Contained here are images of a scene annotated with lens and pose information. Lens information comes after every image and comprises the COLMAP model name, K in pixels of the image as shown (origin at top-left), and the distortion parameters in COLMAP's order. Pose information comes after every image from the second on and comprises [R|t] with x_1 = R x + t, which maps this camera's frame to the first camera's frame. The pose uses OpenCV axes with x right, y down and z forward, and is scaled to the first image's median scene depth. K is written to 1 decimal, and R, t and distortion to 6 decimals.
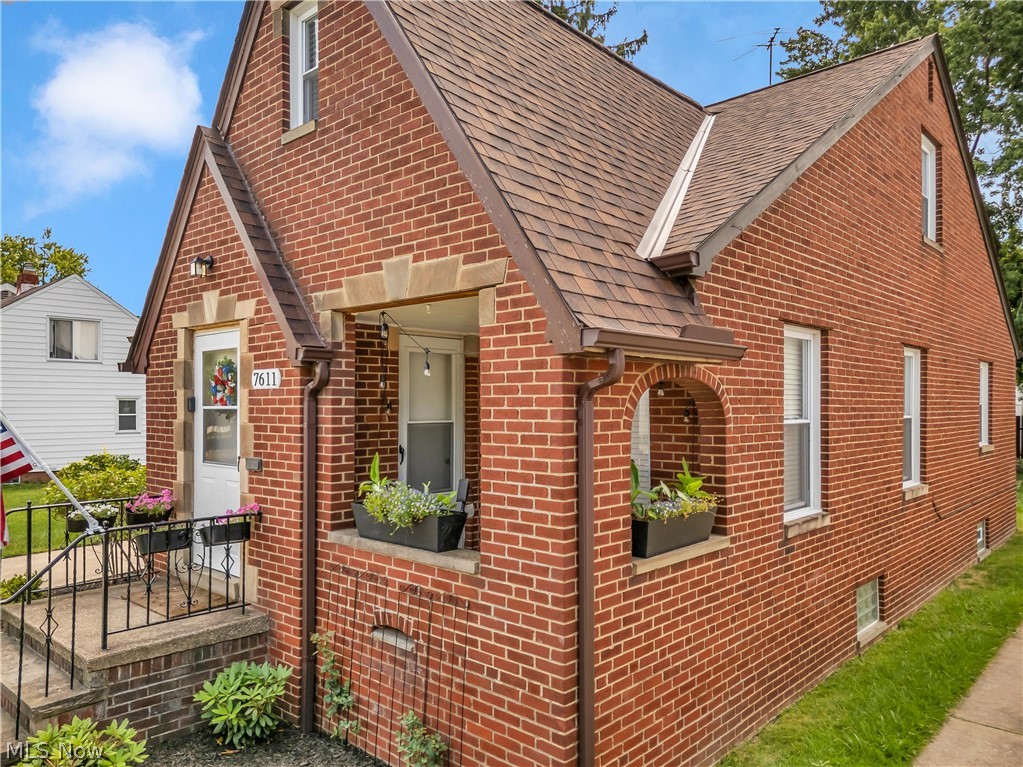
lens RADIAL K [[726.9, 0, 509.1], [0, 726.9, 403.3], [0, 0, 1]] dist [0.095691, -0.098349]
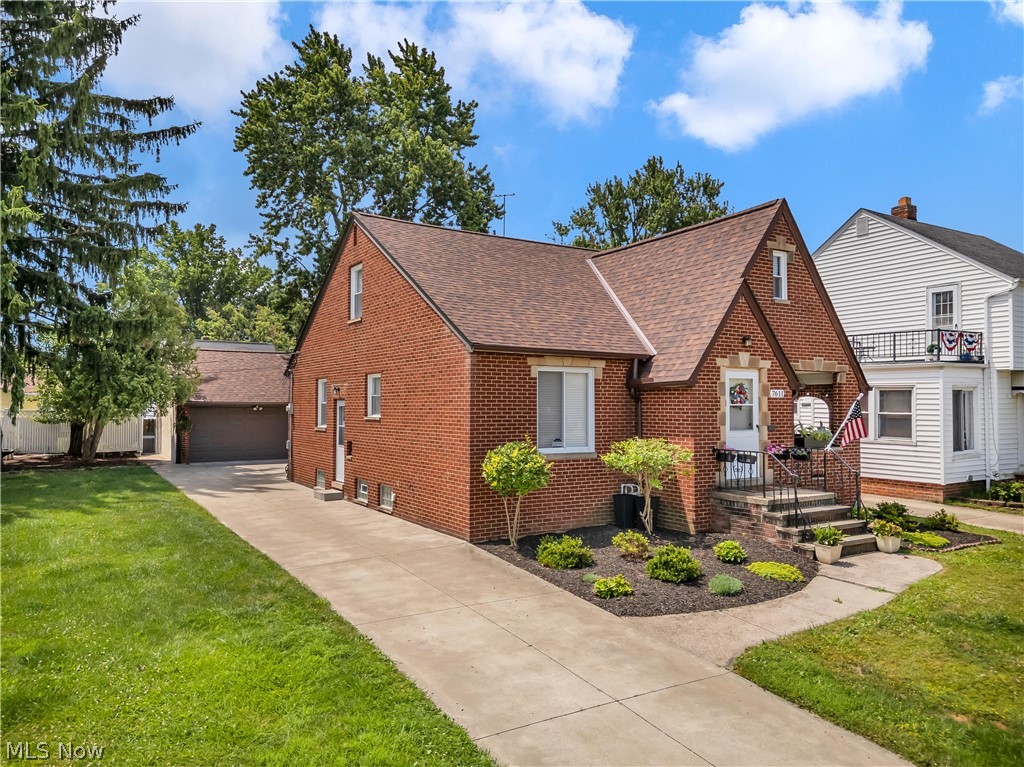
lens RADIAL K [[718.1, 0, 521.7], [0, 718.1, 386.3], [0, 0, 1]] dist [0.094285, -0.111708]
pose [[0.259282, 0.026673, 0.965433, -2.988396], [-0.003430, 0.999638, -0.026697, 0.012464], [-0.965796, 0.003611, 0.259280, 1.202093]]
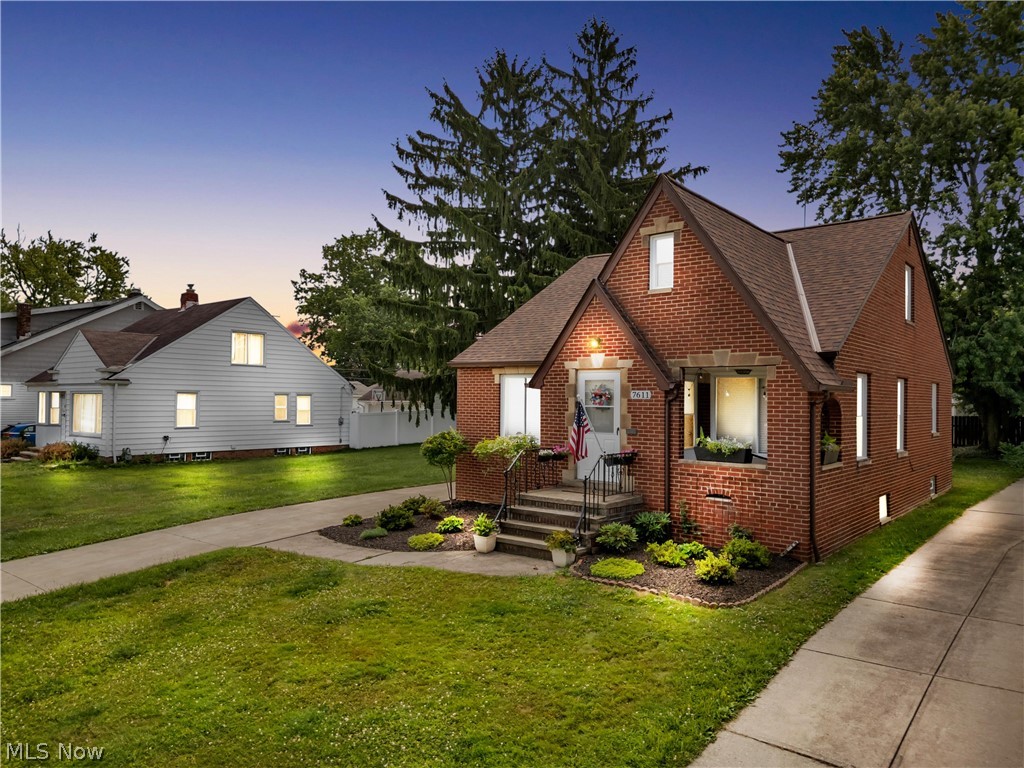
lens RADIAL K [[718.1, 0, 521.7], [0, 718.1, 386.8], [0, 0, 1]] dist [0.094285, -0.111708]
pose [[0.997409, 0.013423, 0.070680, -0.867389], [-0.012241, 0.999778, -0.017133, -0.014544], [-0.070894, 0.016224, 0.997352, -1.243680]]
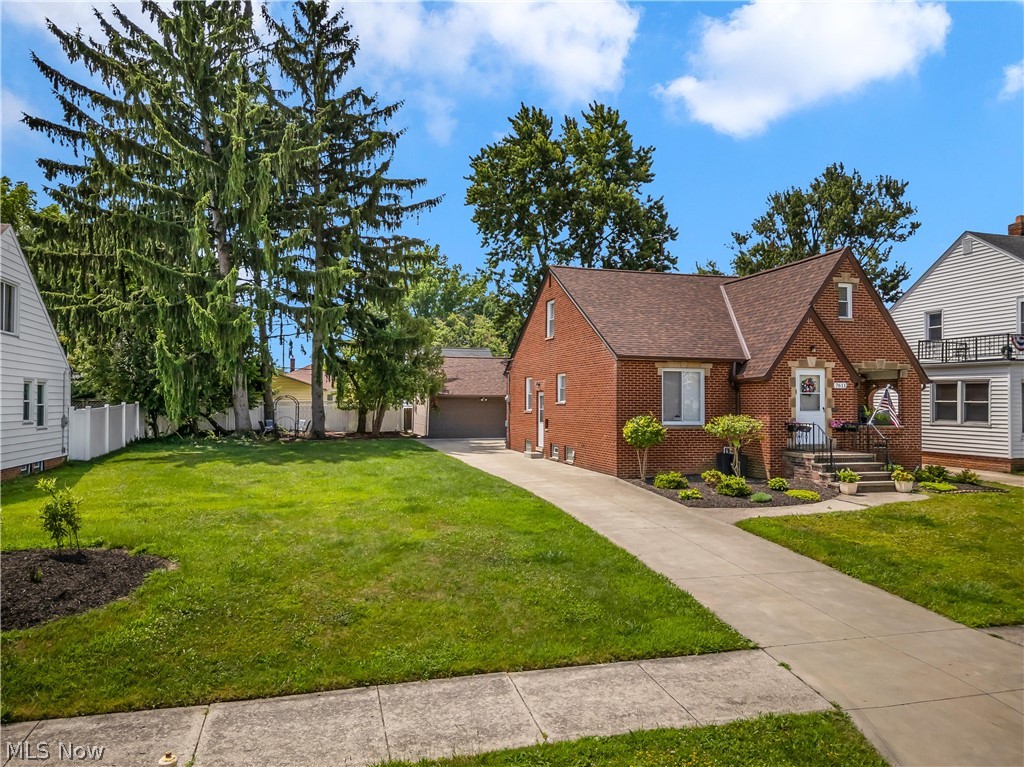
lens RADIAL K [[718.1, 0, 521.7], [0, 718.1, 386.3], [0, 0, 1]] dist [0.094285, -0.111708]
pose [[0.515418, 0.023182, 0.856625, -4.185240], [-0.006649, 0.999712, -0.023054, 0.064664], [-0.856913, 0.006187, 0.515424, 0.499620]]
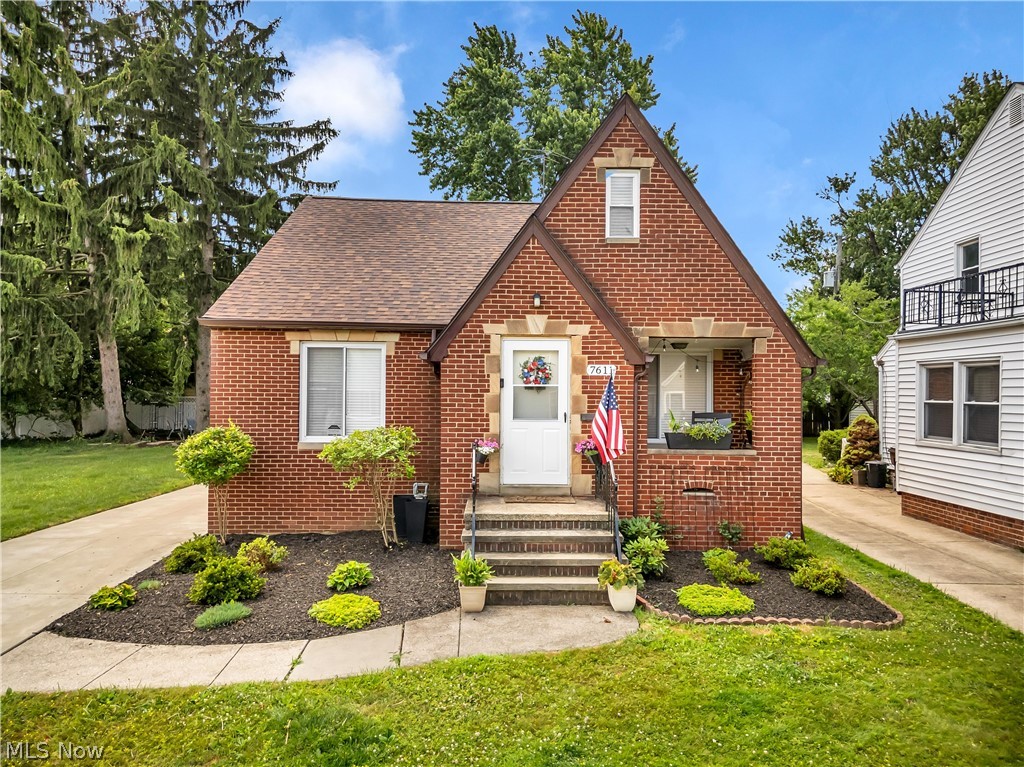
lens RADIAL K [[718.1, 0, 521.7], [0, 718.1, 386.3], [0, 0, 1]] dist [0.094285, -0.111708]
pose [[0.722551, 0.017206, 0.691103, -1.707085], [-0.009369, 0.999842, -0.015097, 0.036114], [-0.691254, 0.004433, 0.722599, -0.153233]]
